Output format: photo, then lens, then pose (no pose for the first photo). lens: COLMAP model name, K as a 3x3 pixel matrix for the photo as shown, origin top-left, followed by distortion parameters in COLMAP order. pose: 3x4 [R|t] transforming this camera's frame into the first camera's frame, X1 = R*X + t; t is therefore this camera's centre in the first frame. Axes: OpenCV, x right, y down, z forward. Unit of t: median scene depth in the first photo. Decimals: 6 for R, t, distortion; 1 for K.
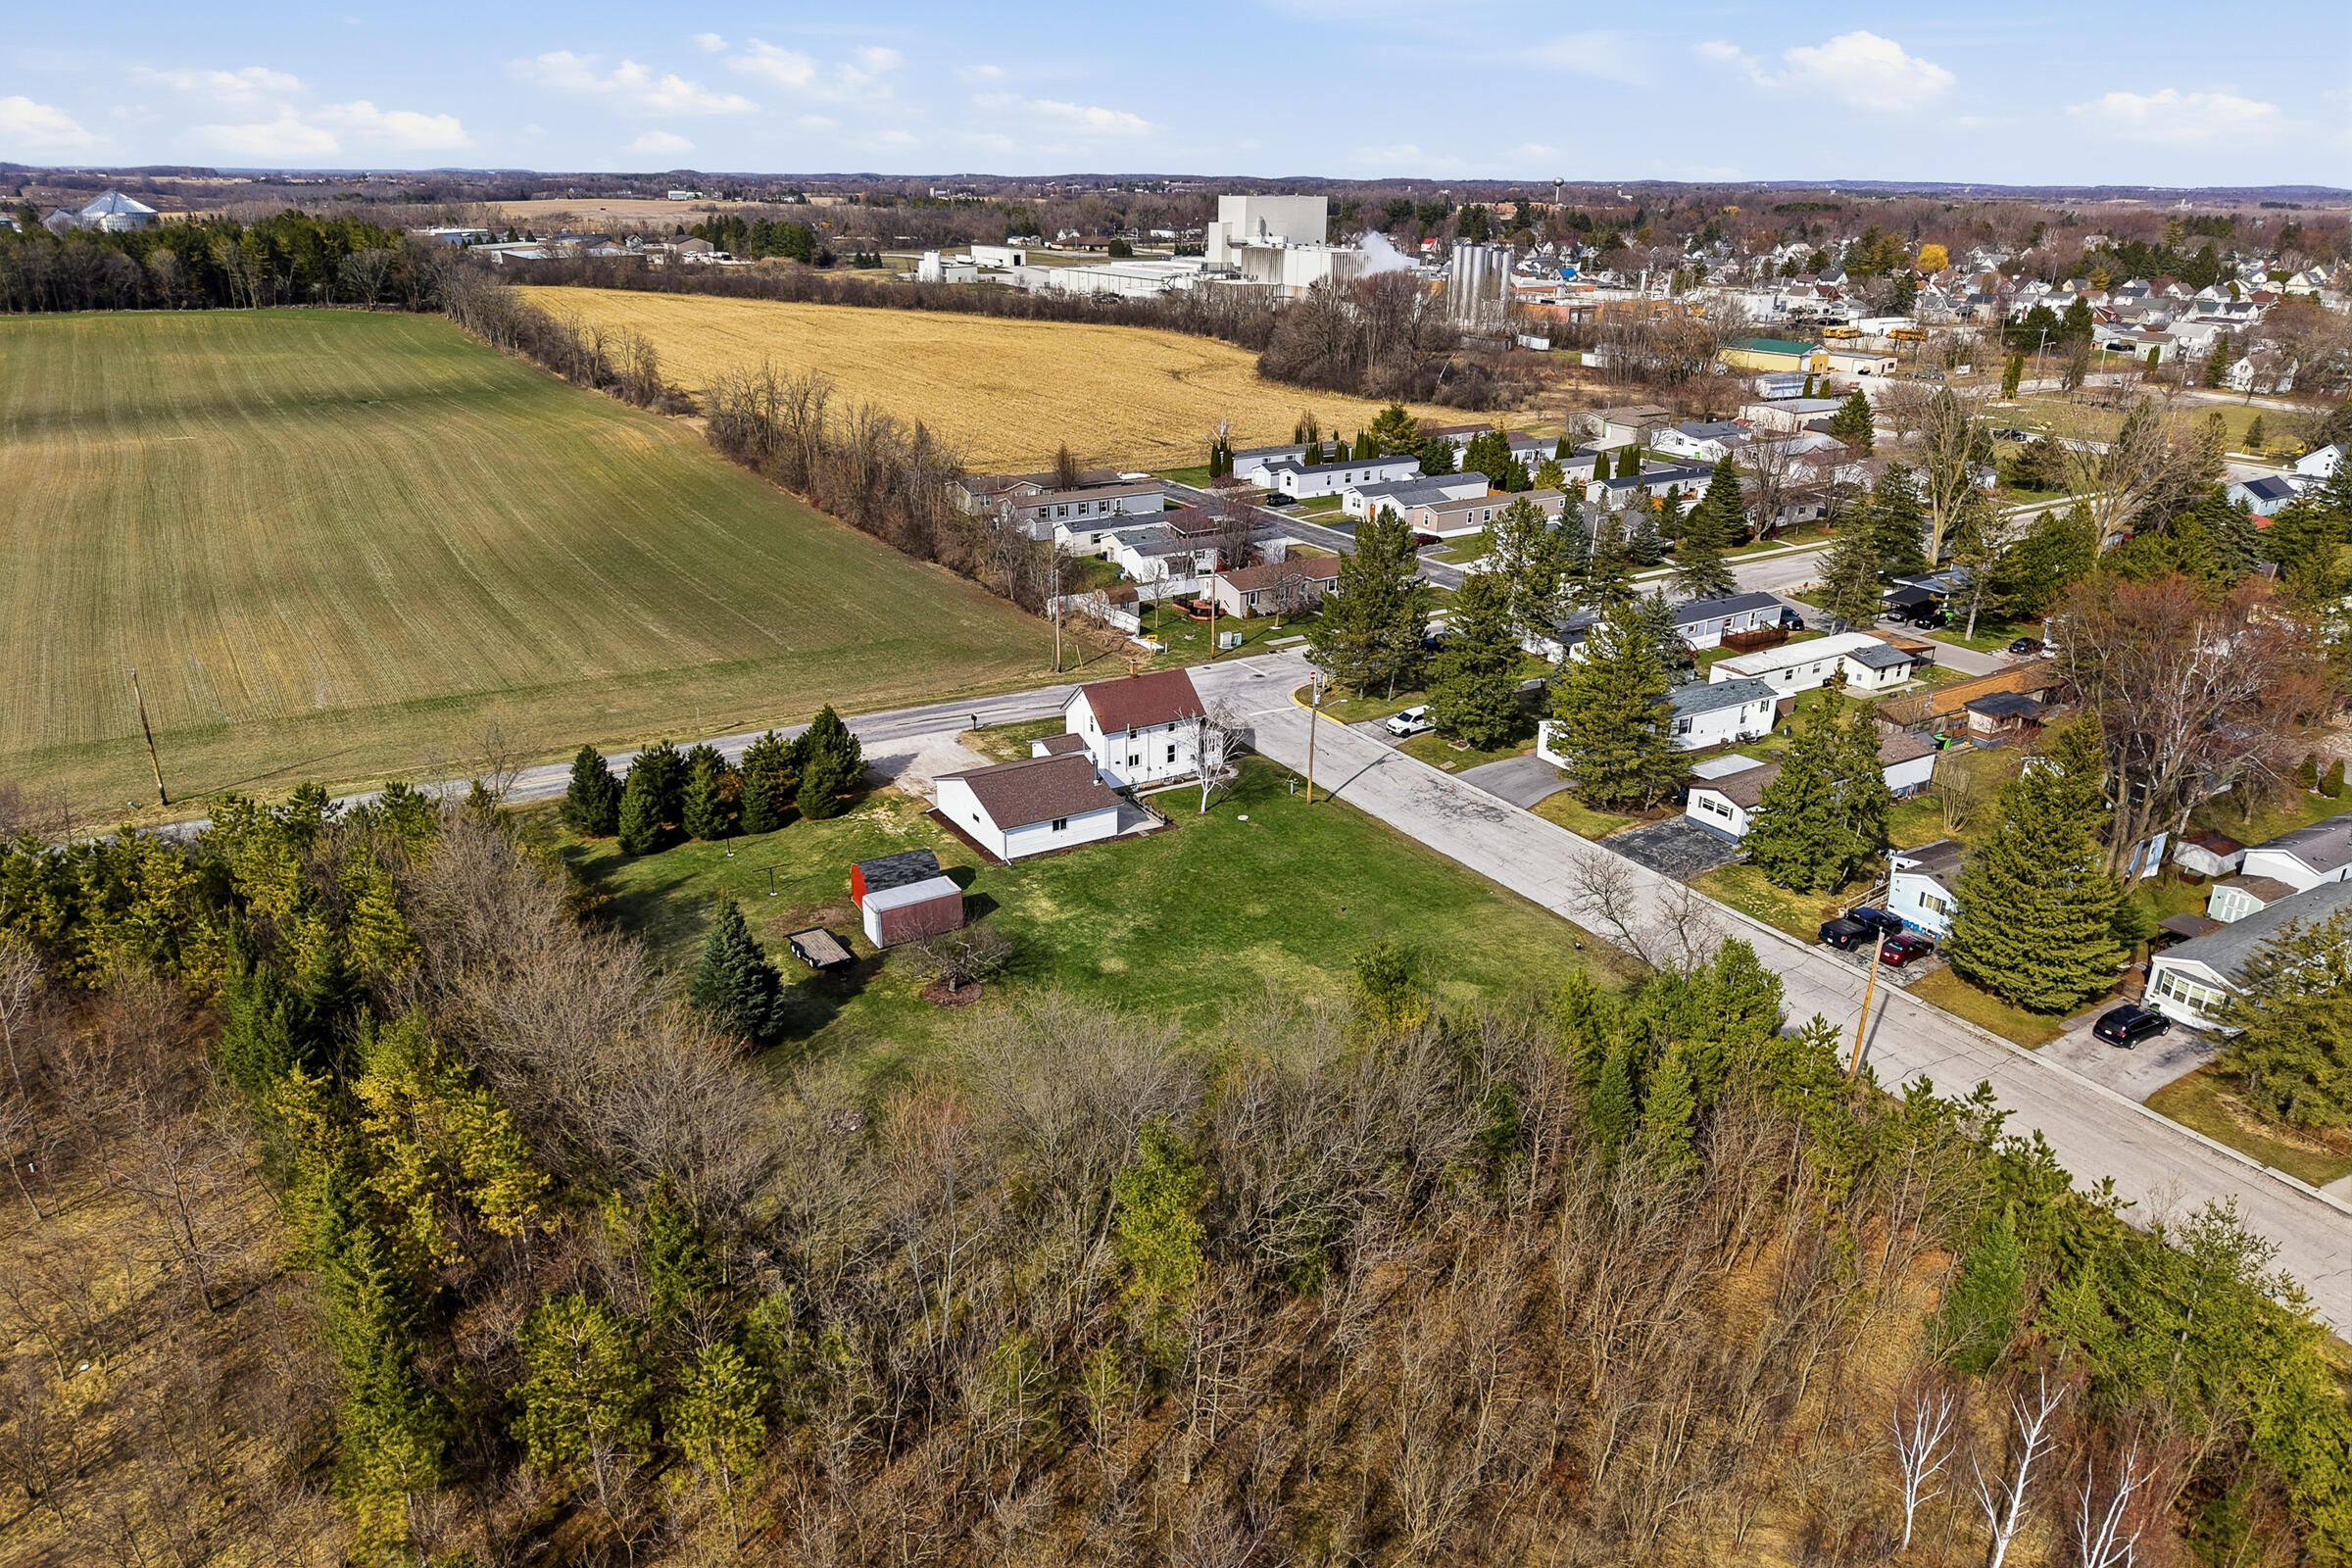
lens RADIAL K [[1626.9, 0, 1176.0], [0, 1626.9, 784.0], [0, 0, 1]] dist [0.003091, 0.000729]
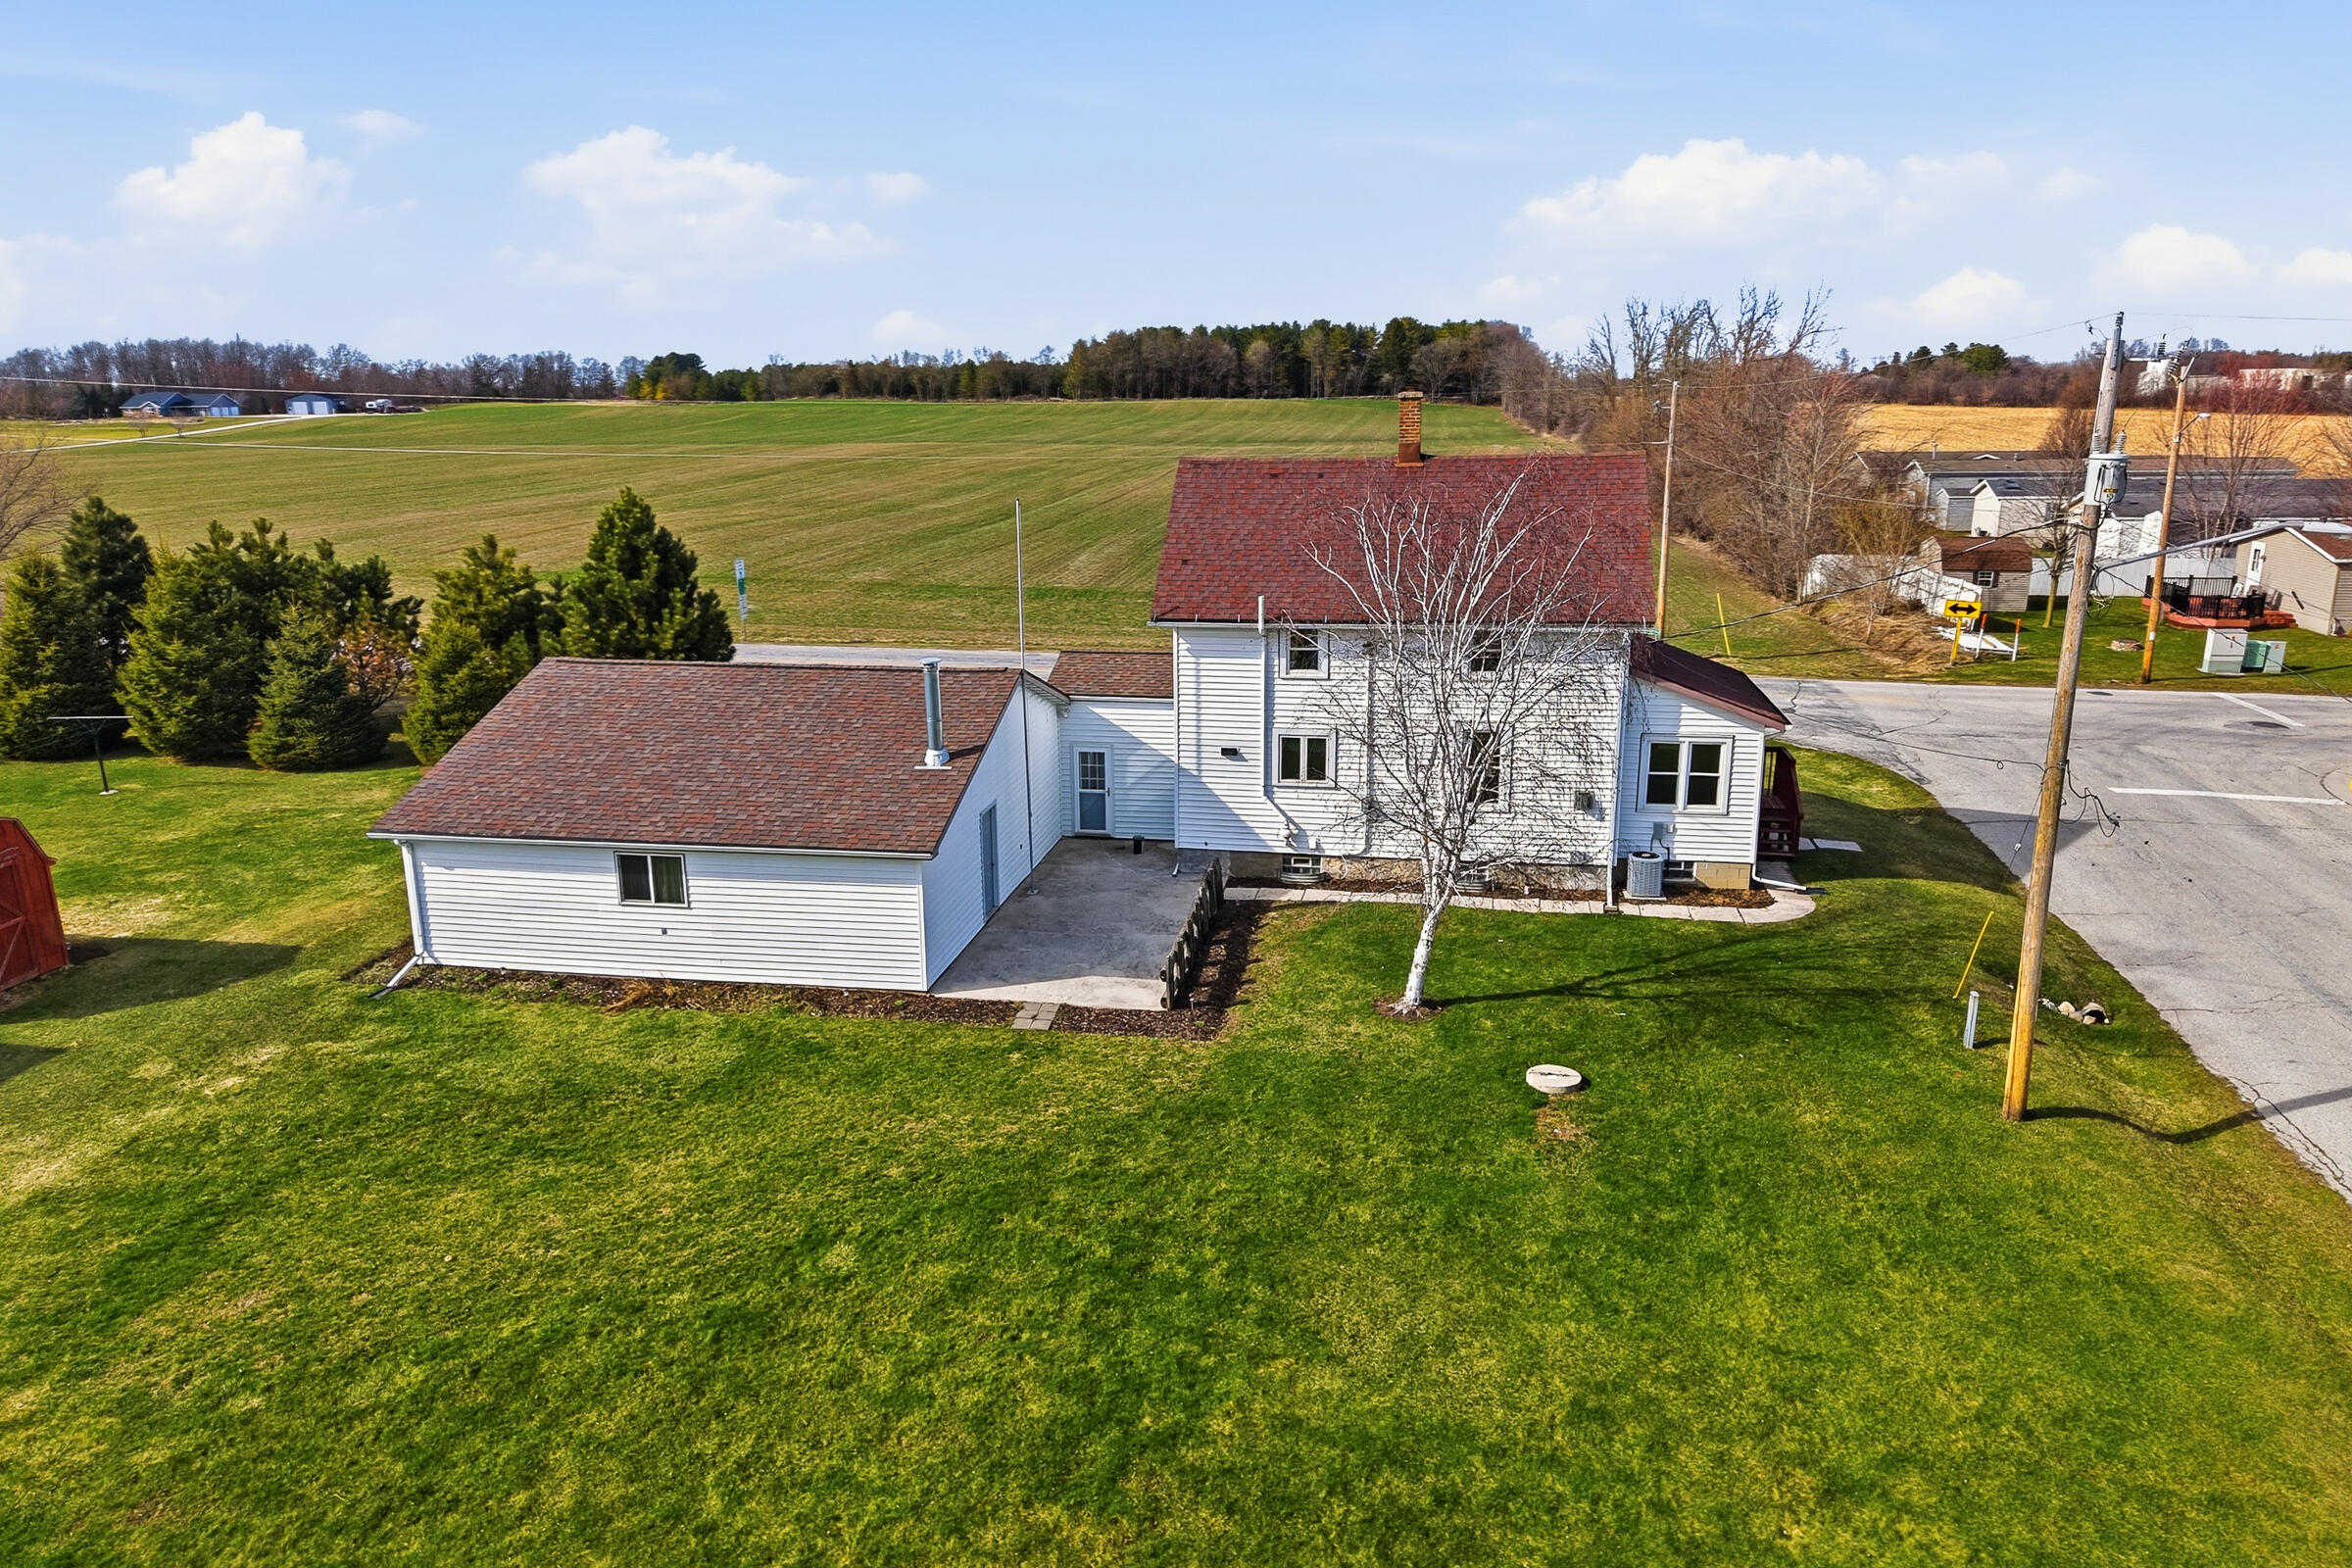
lens RADIAL K [[1626.9, 0, 1176.0], [0, 1626.9, 784.0], [0, 0, 1]] dist [0.003091, 0.000729]
pose [[0.746972, 0.135014, -0.651002, 0.123781], [-0.218252, 0.974697, -0.048280, 0.005820], [0.628012, 0.178147, 0.757539, 0.789653]]
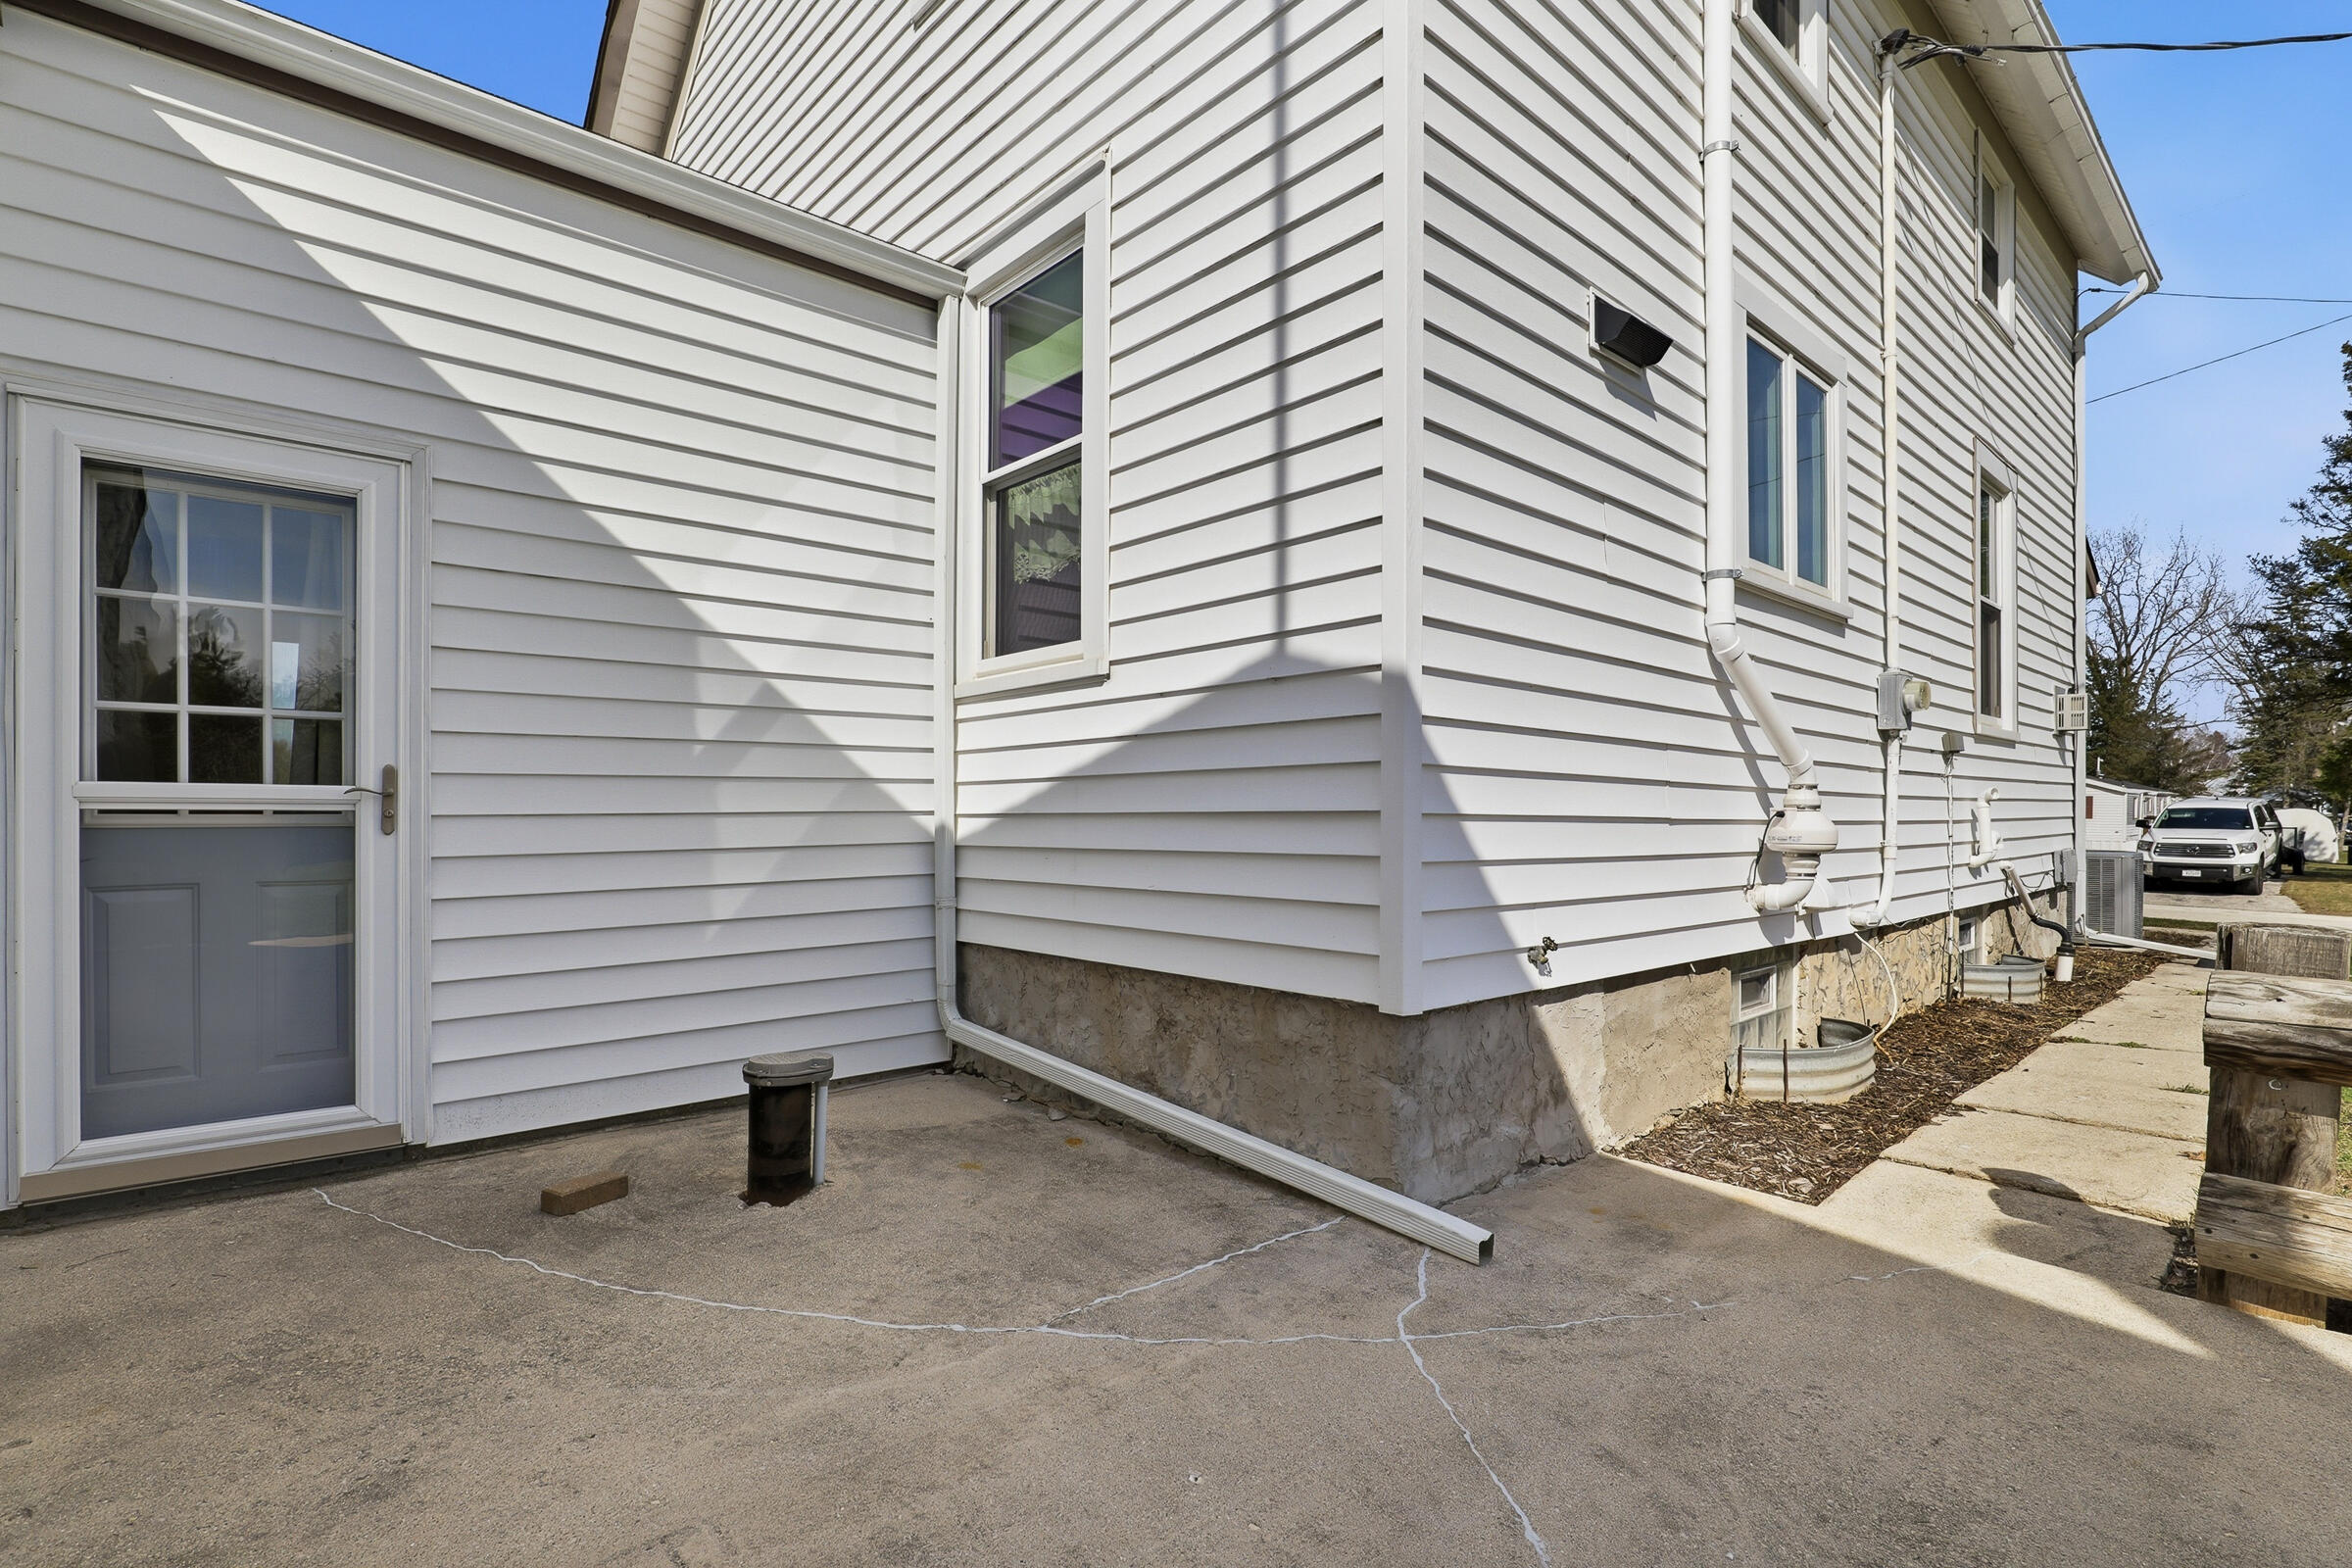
lens RADIAL K [[1117.7, 0, 1177.6], [0, 1117.7, 814.2], [0, 0, 1]] dist [-0.004409, -0.000513]
pose [[0.982466, -0.025909, 0.184631, -0.051170], [0.090095, 0.932970, -0.348497, 0.007024], [-0.163226, 0.359021, 0.918946, 0.965553]]
